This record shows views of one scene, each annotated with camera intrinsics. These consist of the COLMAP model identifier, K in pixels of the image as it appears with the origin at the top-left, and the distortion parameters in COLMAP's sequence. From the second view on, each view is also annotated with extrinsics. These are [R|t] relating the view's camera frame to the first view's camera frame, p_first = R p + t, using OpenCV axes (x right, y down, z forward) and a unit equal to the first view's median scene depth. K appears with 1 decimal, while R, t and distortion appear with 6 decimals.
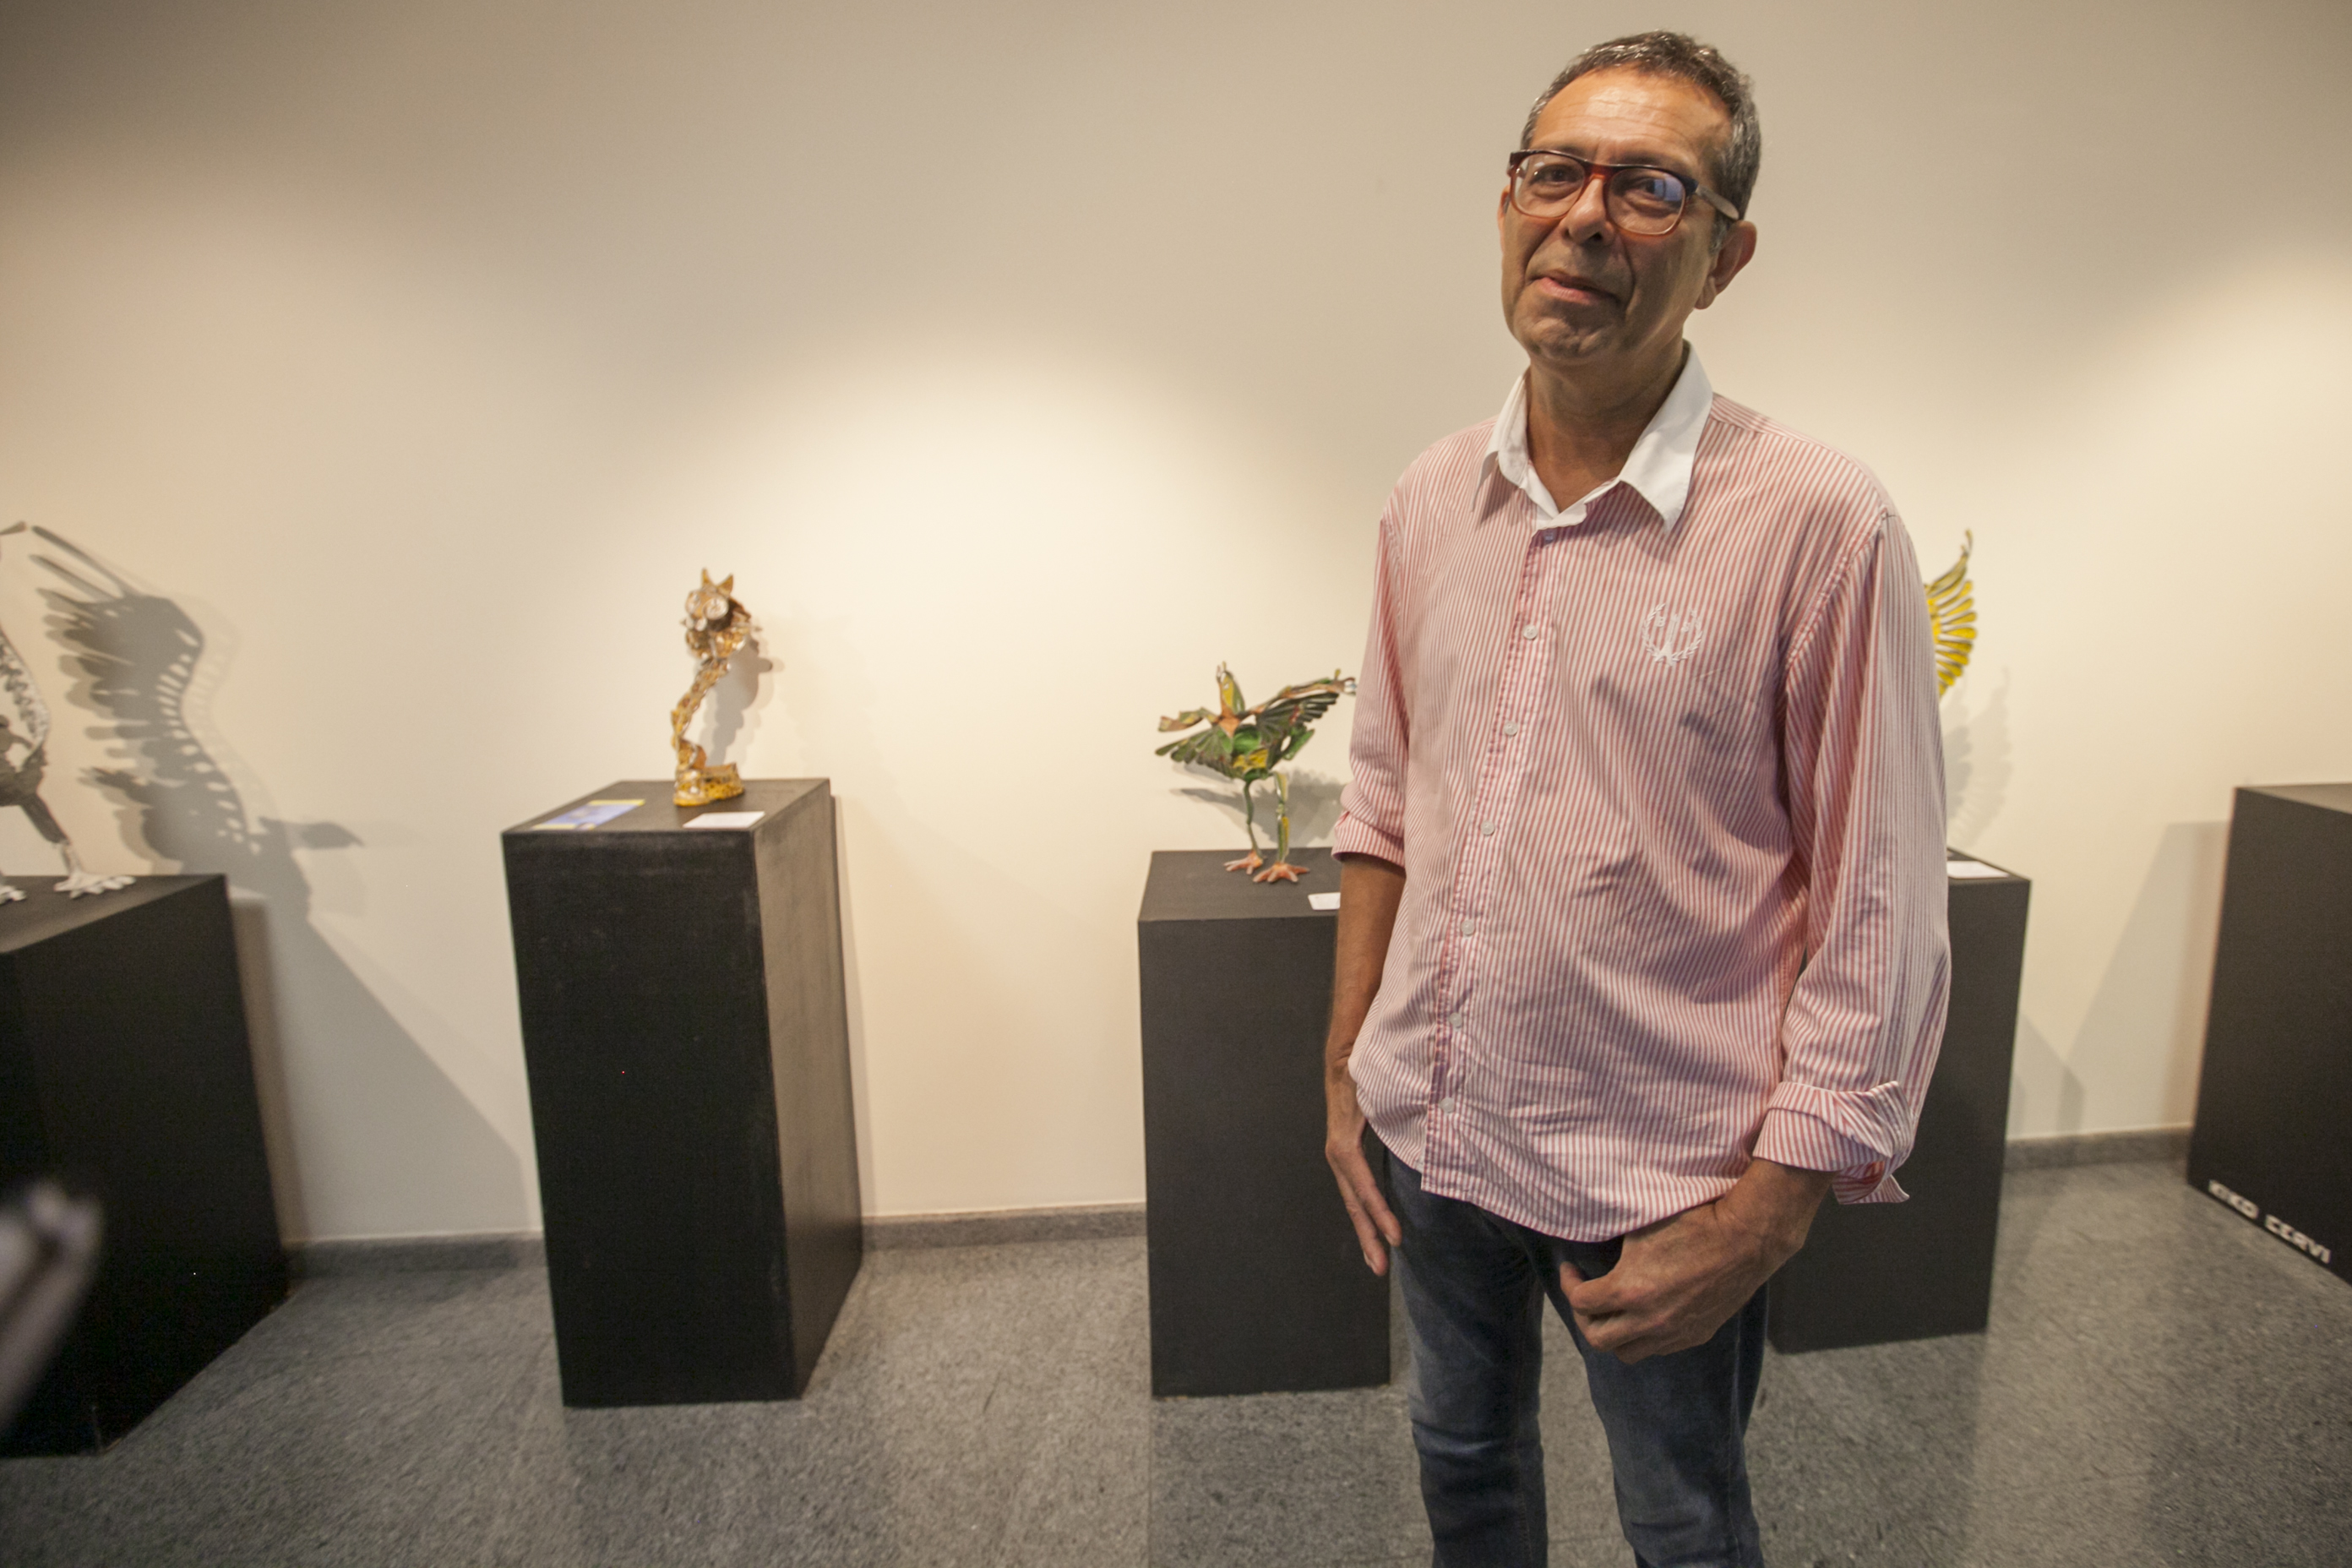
lens RADIAL K [[1190.2, 0, 1272.8], [0, 1190.2, 692.1], [0, 0, 1]] dist [-0.059829, 0.022580]
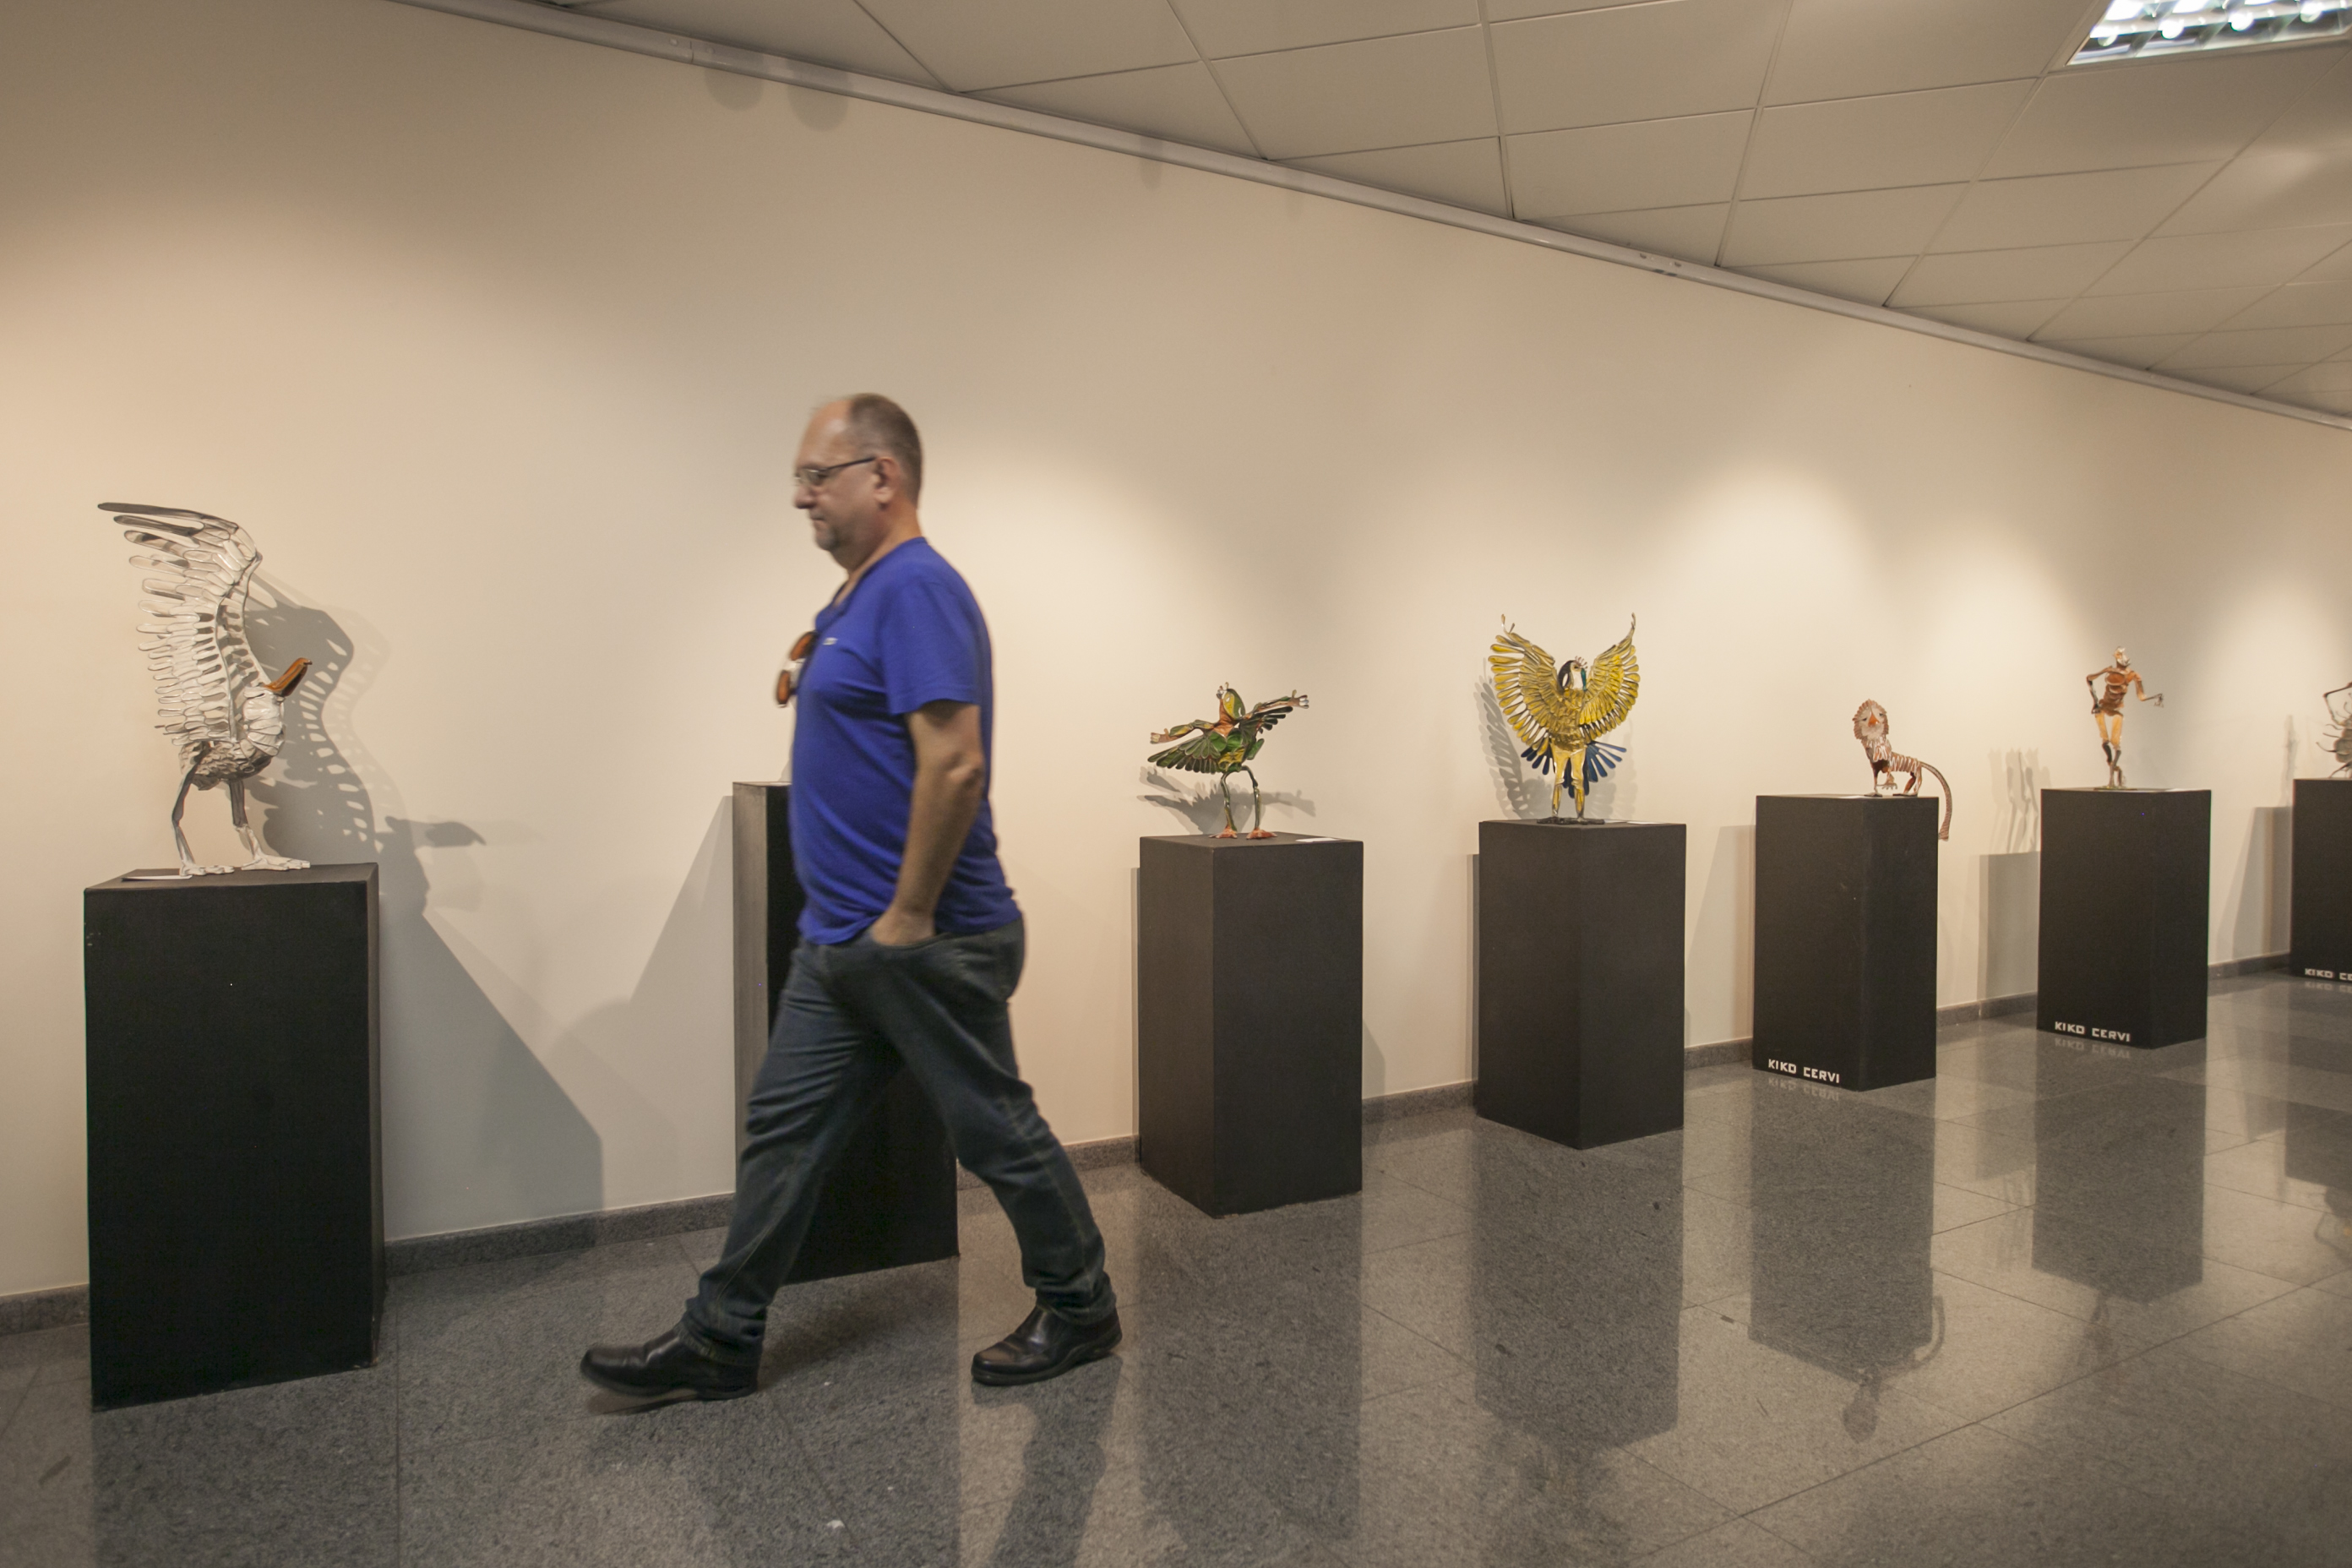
lens RADIAL K [[1436.0, 0, 1176.0], [0, 1436.0, 784.0], [0, 0, 1]] dist [-0.041738, 0.002187]
pose [[0.918173, -0.005671, 0.396139, -0.742083], [0.051462, 0.993133, -0.105062, 0.260544], [-0.392823, 0.116851, 0.912160, -0.513646]]
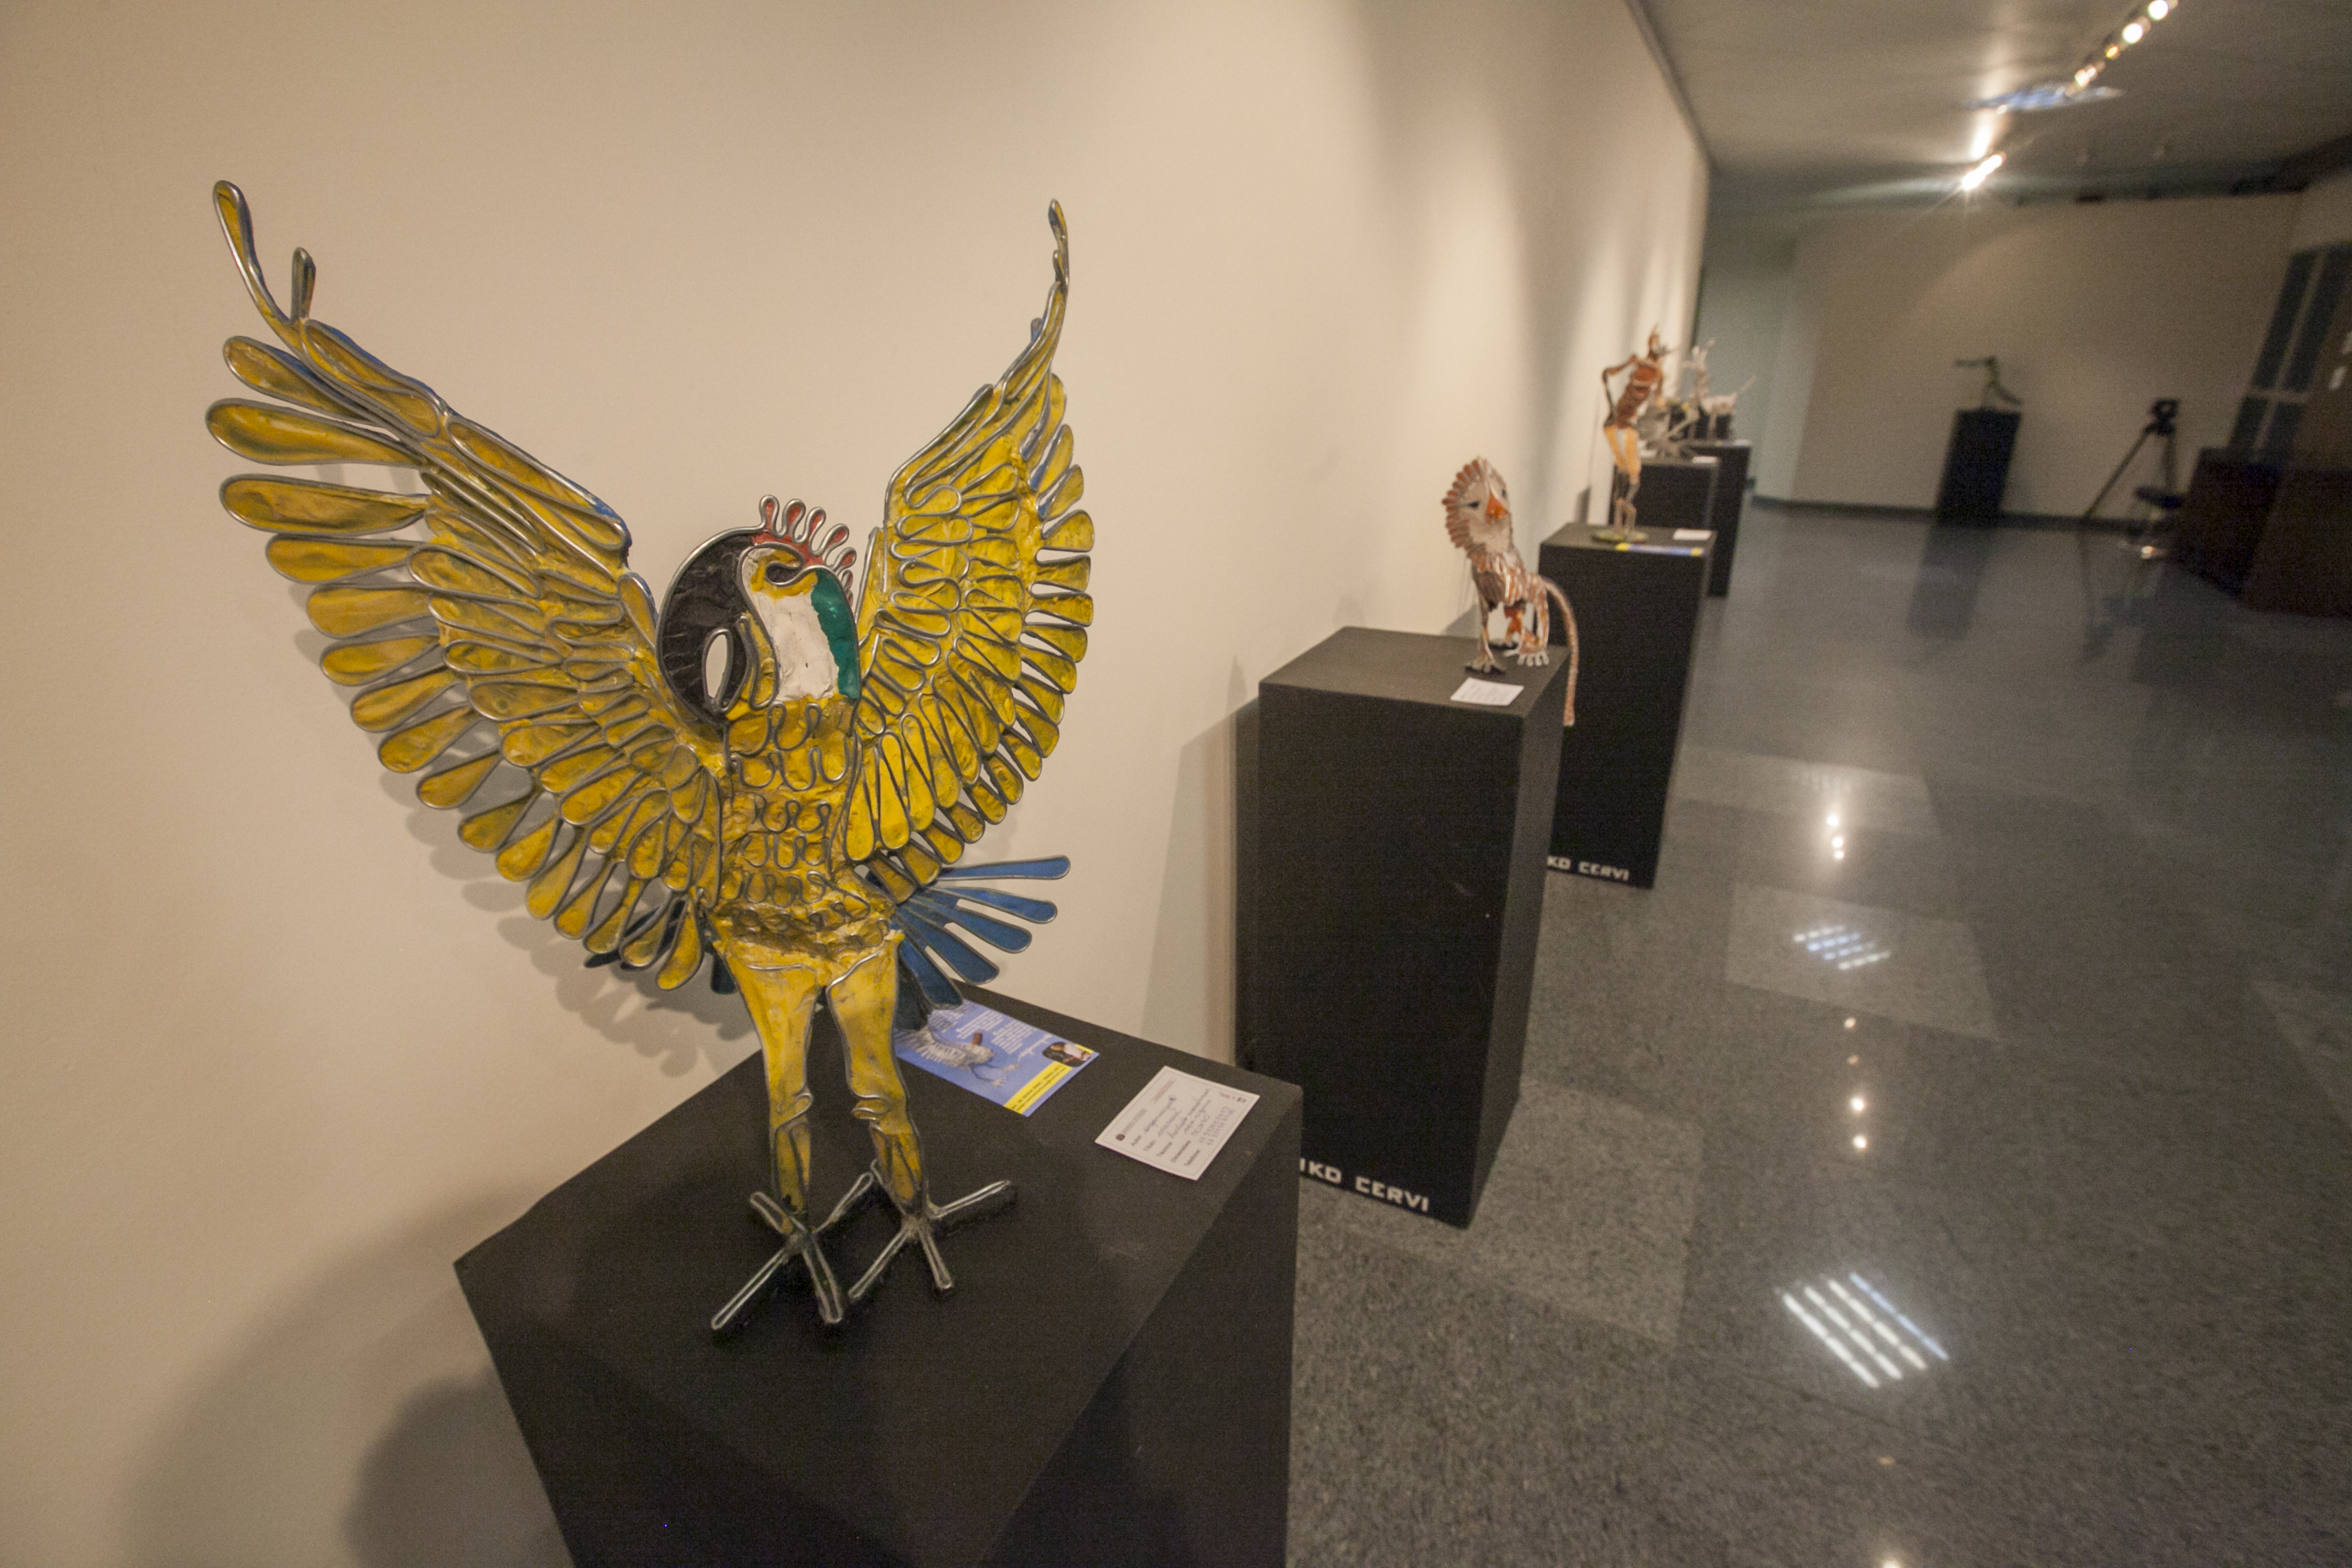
lens RADIAL K [[1053.4, 0, 1176.0], [0, 1053.4, 784.0], [0, 0, 1]] dist [-0.072814, 0.037322]
pose [[0.564505, -0.316341, 0.762406, 0.336408], [0.133771, 0.946498, 0.293678, -0.064856], [-0.814518, -0.063795, 0.576620, 0.762738]]
